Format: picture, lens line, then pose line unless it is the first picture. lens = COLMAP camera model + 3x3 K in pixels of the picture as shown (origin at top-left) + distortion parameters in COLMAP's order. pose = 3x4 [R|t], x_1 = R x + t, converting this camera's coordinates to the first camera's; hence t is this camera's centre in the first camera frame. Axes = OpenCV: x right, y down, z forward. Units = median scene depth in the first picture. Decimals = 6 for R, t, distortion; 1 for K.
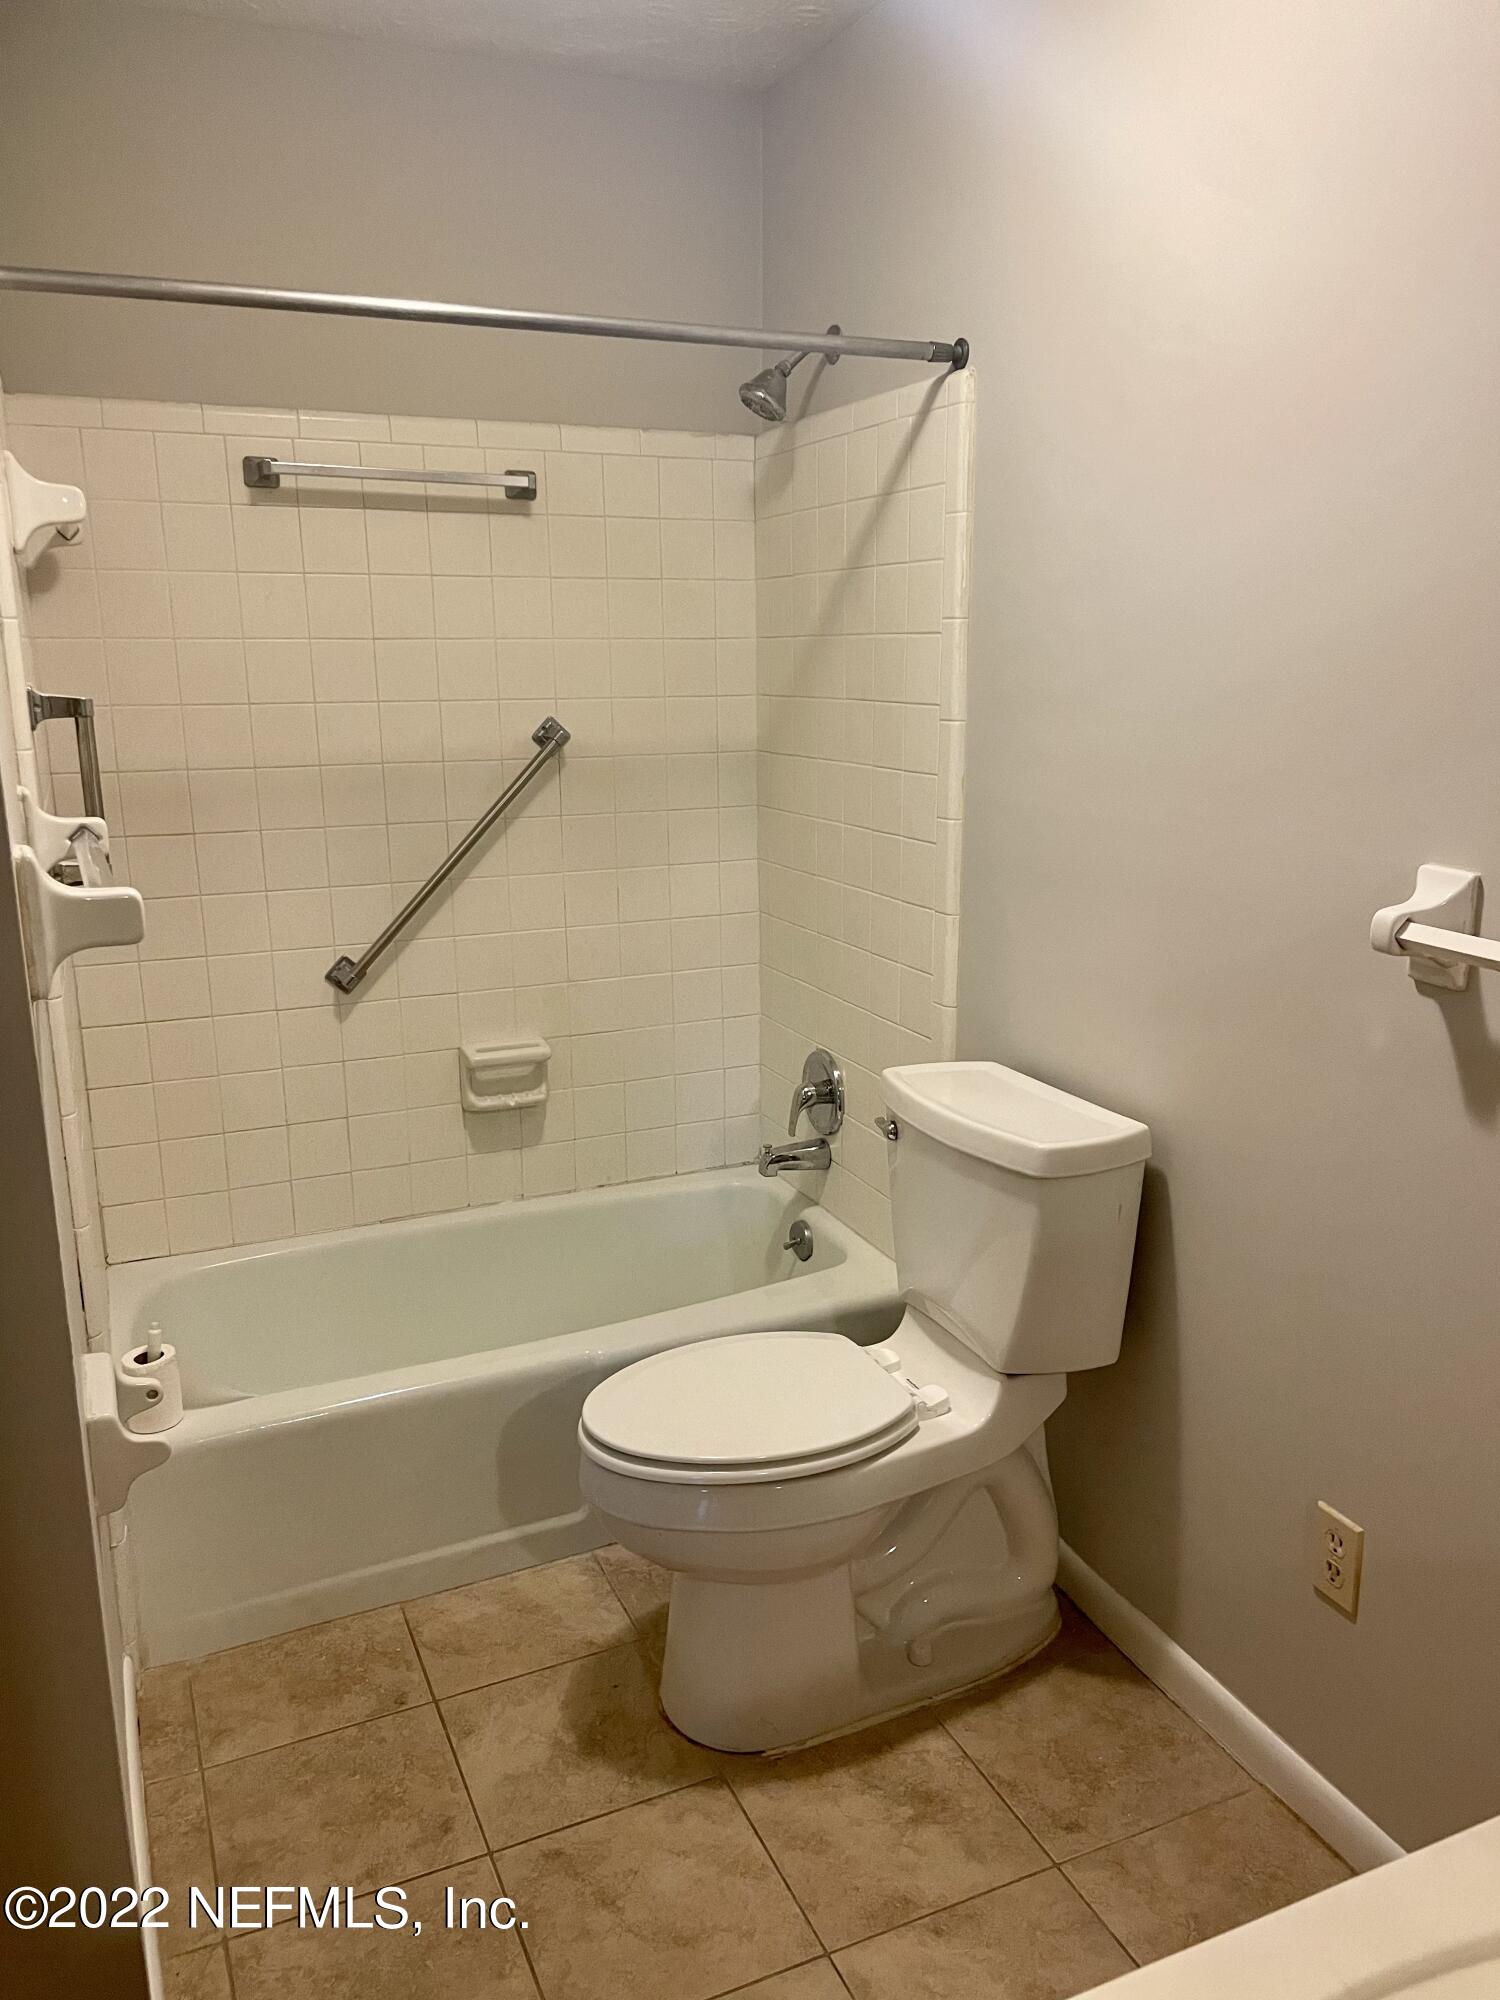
lens RADIAL K [[1518.9, 0, 754.1], [0, 1518.9, 1007.1], [0, 0, 1]] dist [0.087390, -0.109879]
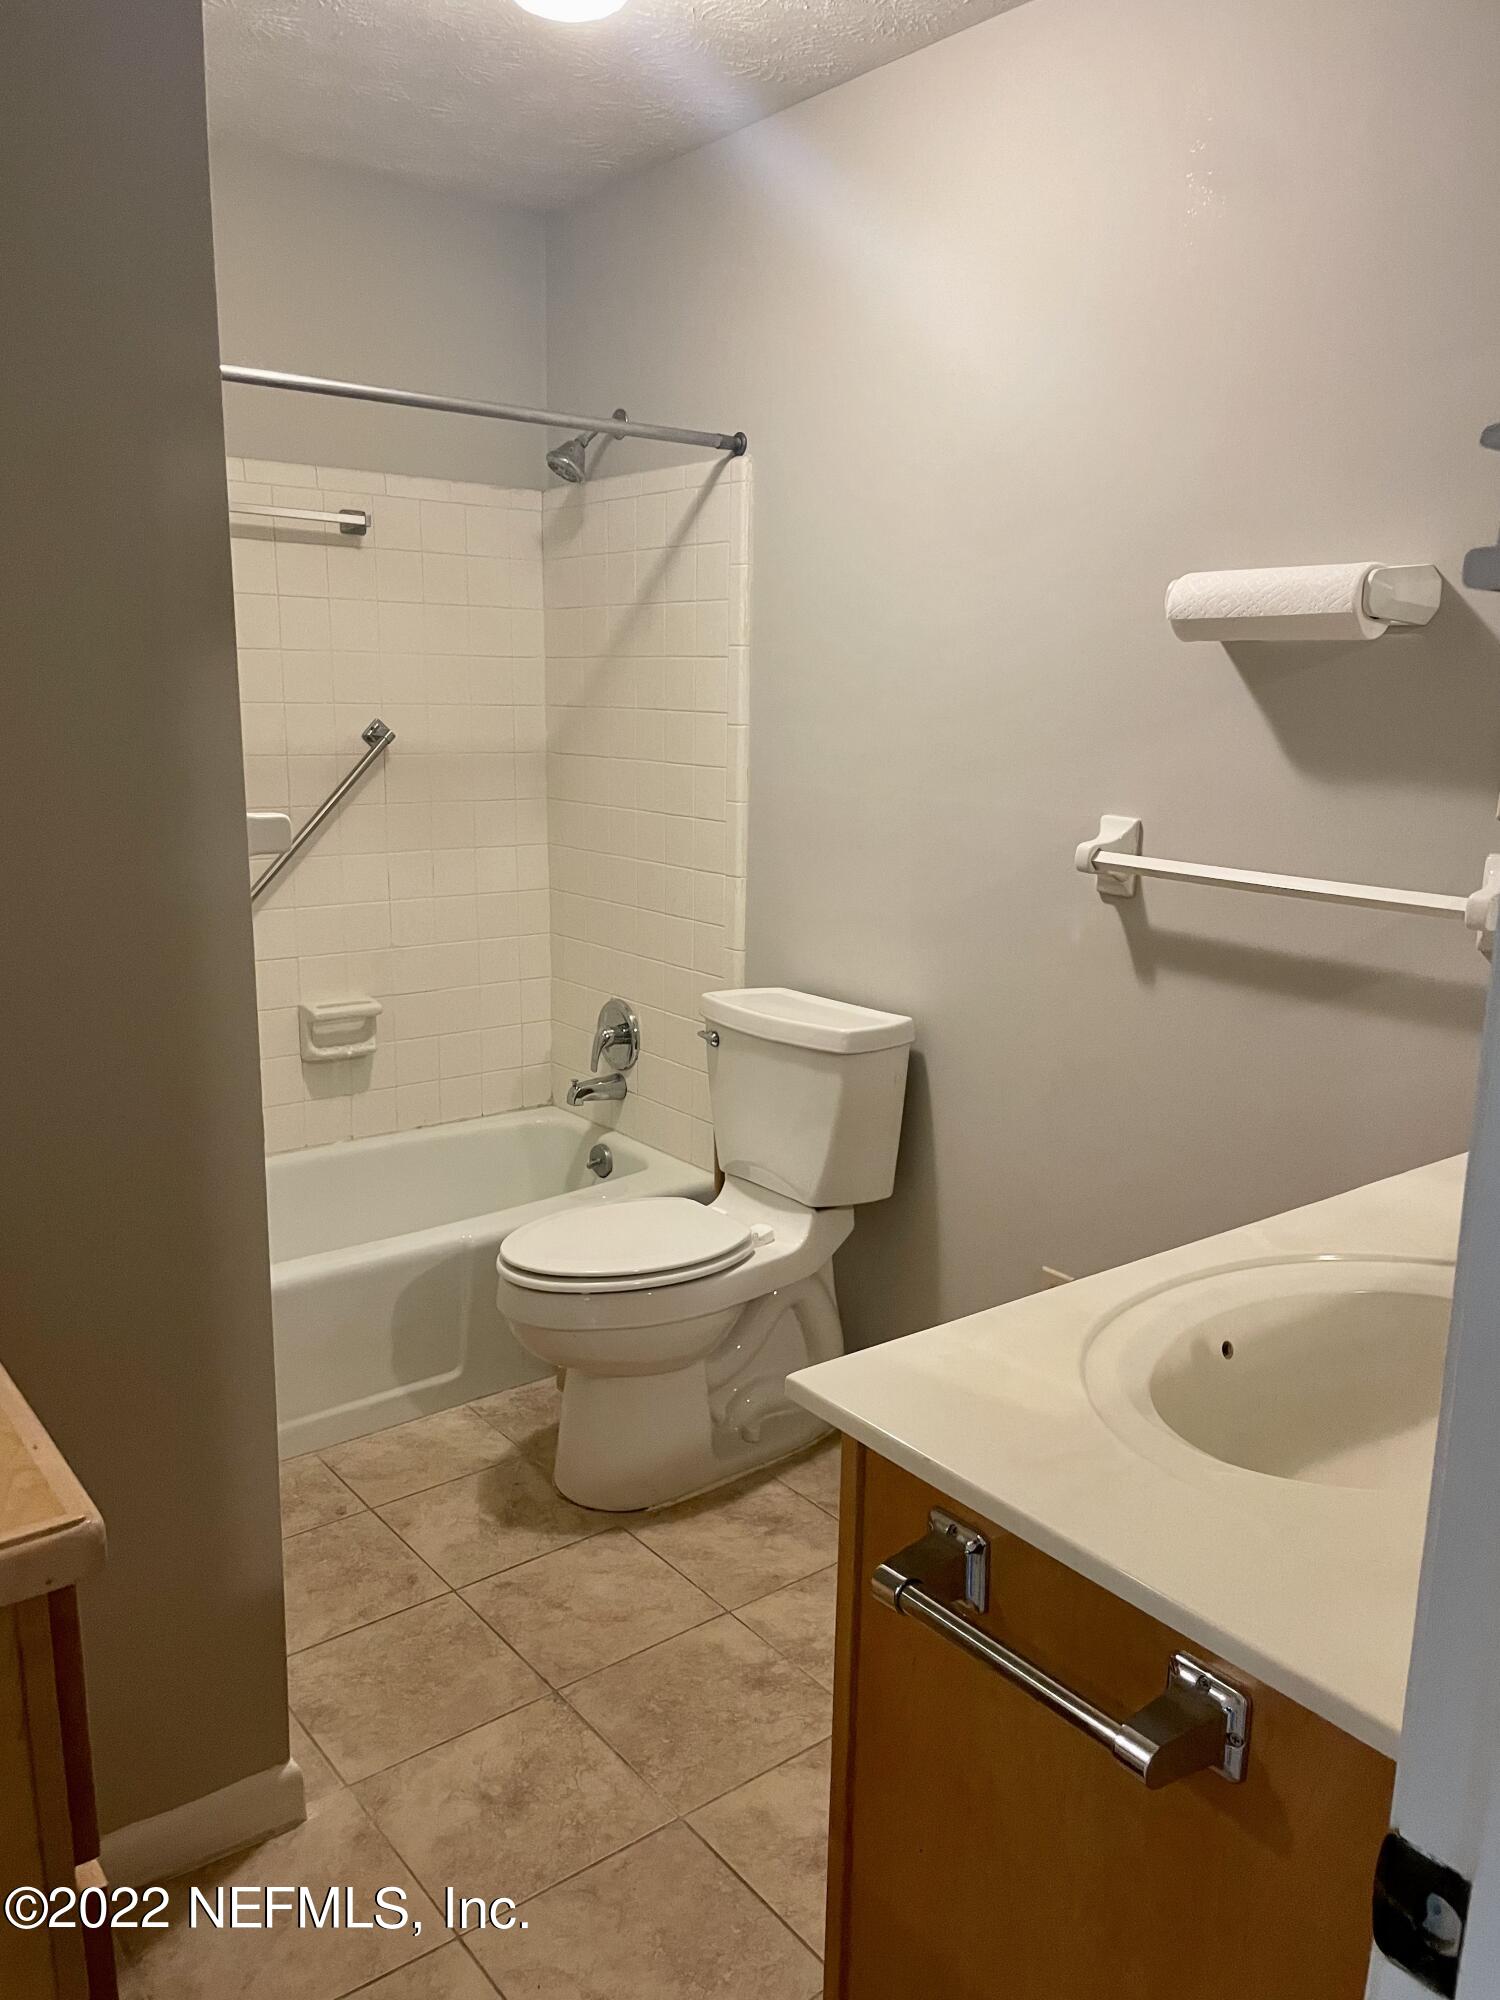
lens RADIAL K [[1518.9, 0, 747.3], [0, 1518.9, 998.6], [0, 0, 1]] dist [0.087390, -0.109879]
pose [[0.970466, -0.024237, 0.240018, -0.177184], [0.031183, 0.999196, -0.025185, 0.075384], [-0.239215, 0.031926, 0.970442, -0.240341]]
